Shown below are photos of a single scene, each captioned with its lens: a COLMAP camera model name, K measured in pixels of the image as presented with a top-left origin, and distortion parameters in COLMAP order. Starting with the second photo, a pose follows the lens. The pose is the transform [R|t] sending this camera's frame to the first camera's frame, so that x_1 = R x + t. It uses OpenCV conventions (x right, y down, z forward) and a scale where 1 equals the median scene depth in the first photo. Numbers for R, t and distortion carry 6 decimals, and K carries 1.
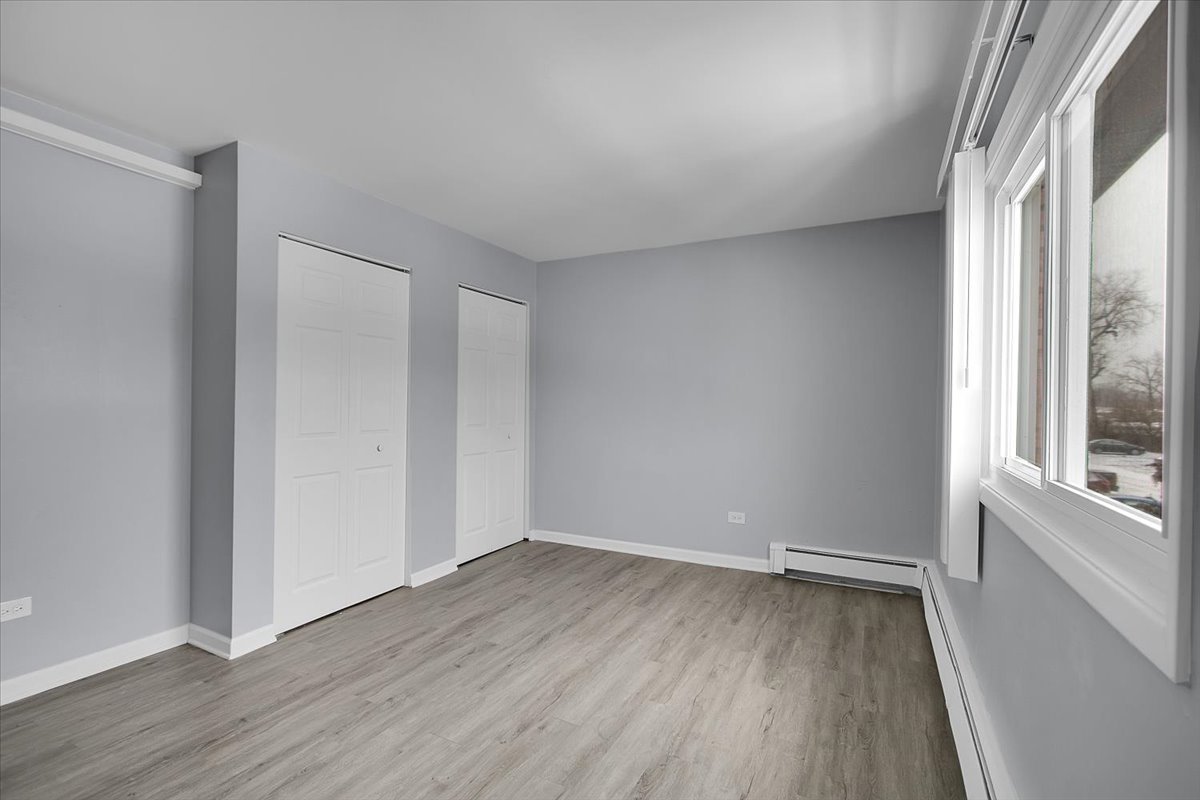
lens RADIAL K [[553.4, 0, 600.9], [0, 553.4, 403.8], [0, 0, 1]] dist [-0.016872, 0.002455]
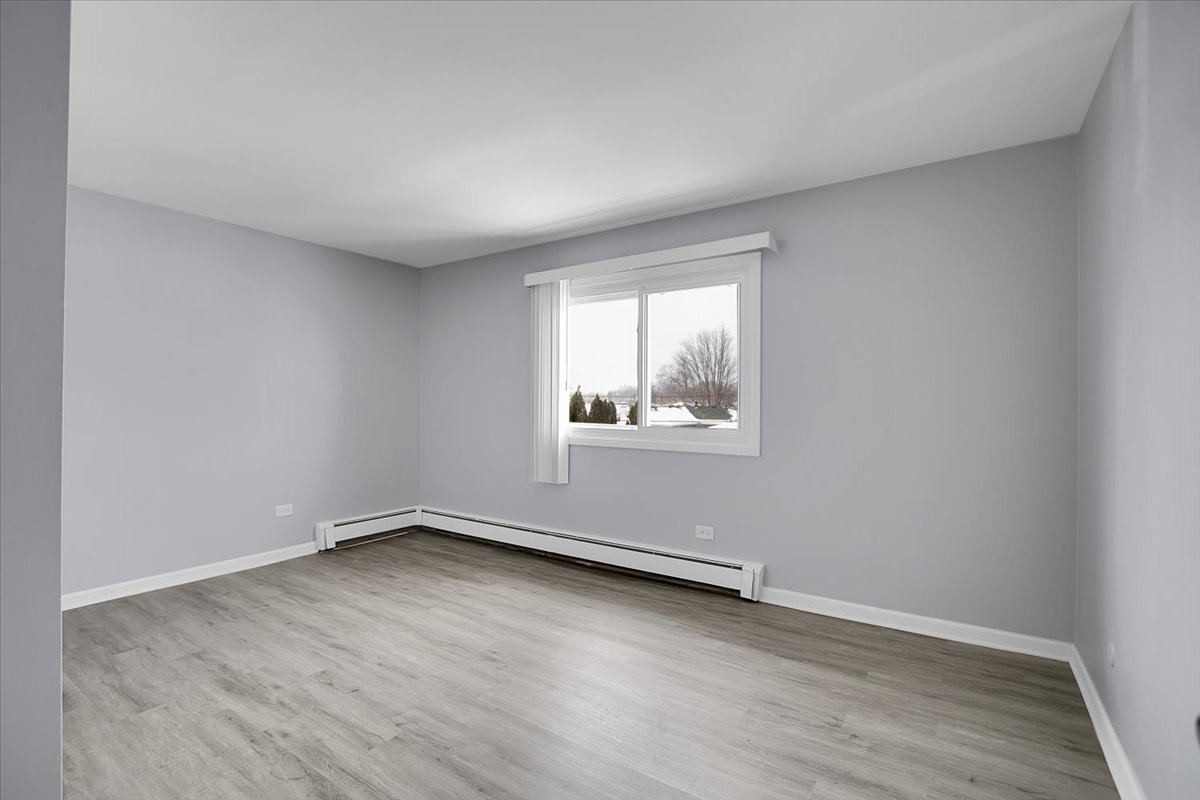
lens RADIAL K [[521.8, 0, 593.1], [0, 521.8, 396.6], [0, 0, 1]] dist [-0.009795, 0.000787]
pose [[0.154447, -0.002047, 0.987999, -0.871261], [0.002034, 0.999996, 0.001754, -0.008814], [-0.987999, 0.001739, 0.154451, 0.398269]]
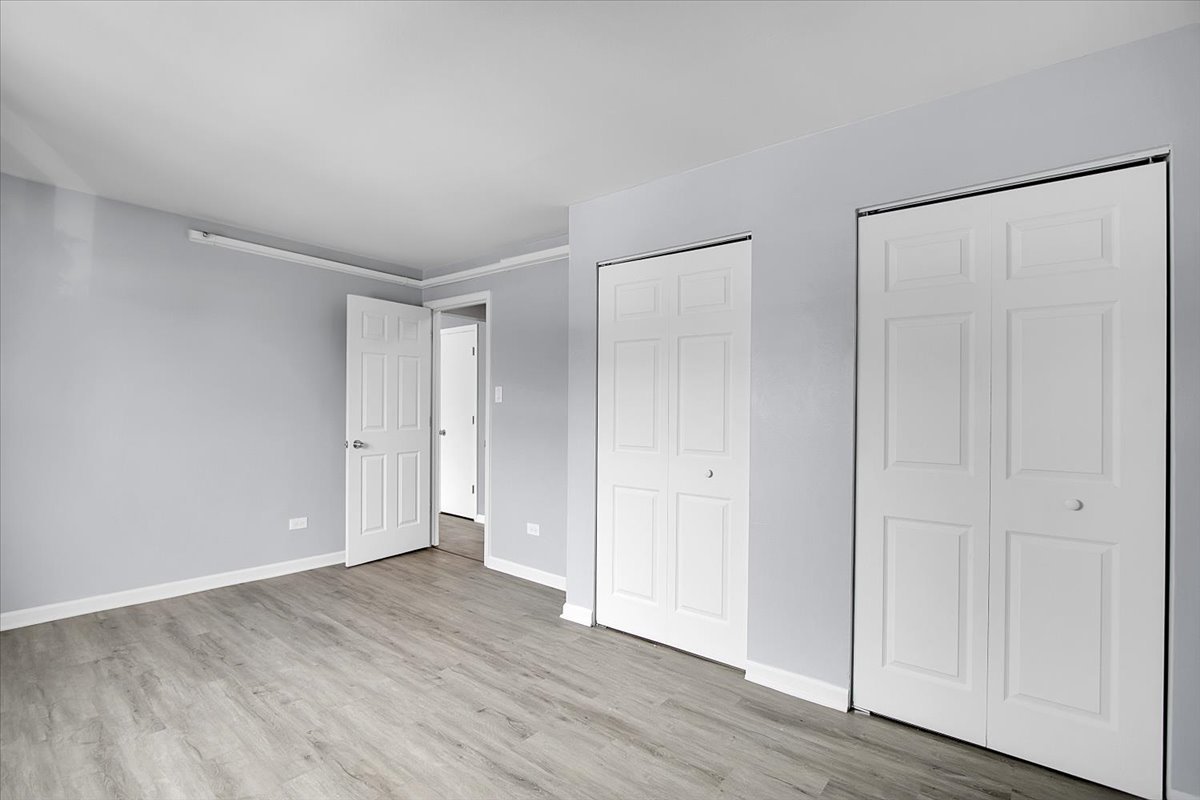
lens RADIAL K [[580.3, 0, 611.6], [0, 580.3, 401.0], [0, 0, 1]] dist [-0.009655, -0.001405]
pose [[-0.236842, -0.028631, -0.971126, 0.503786], [-0.019025, 0.999511, -0.024828, -0.000640], [0.971362, 0.012595, -0.237271, 1.179927]]
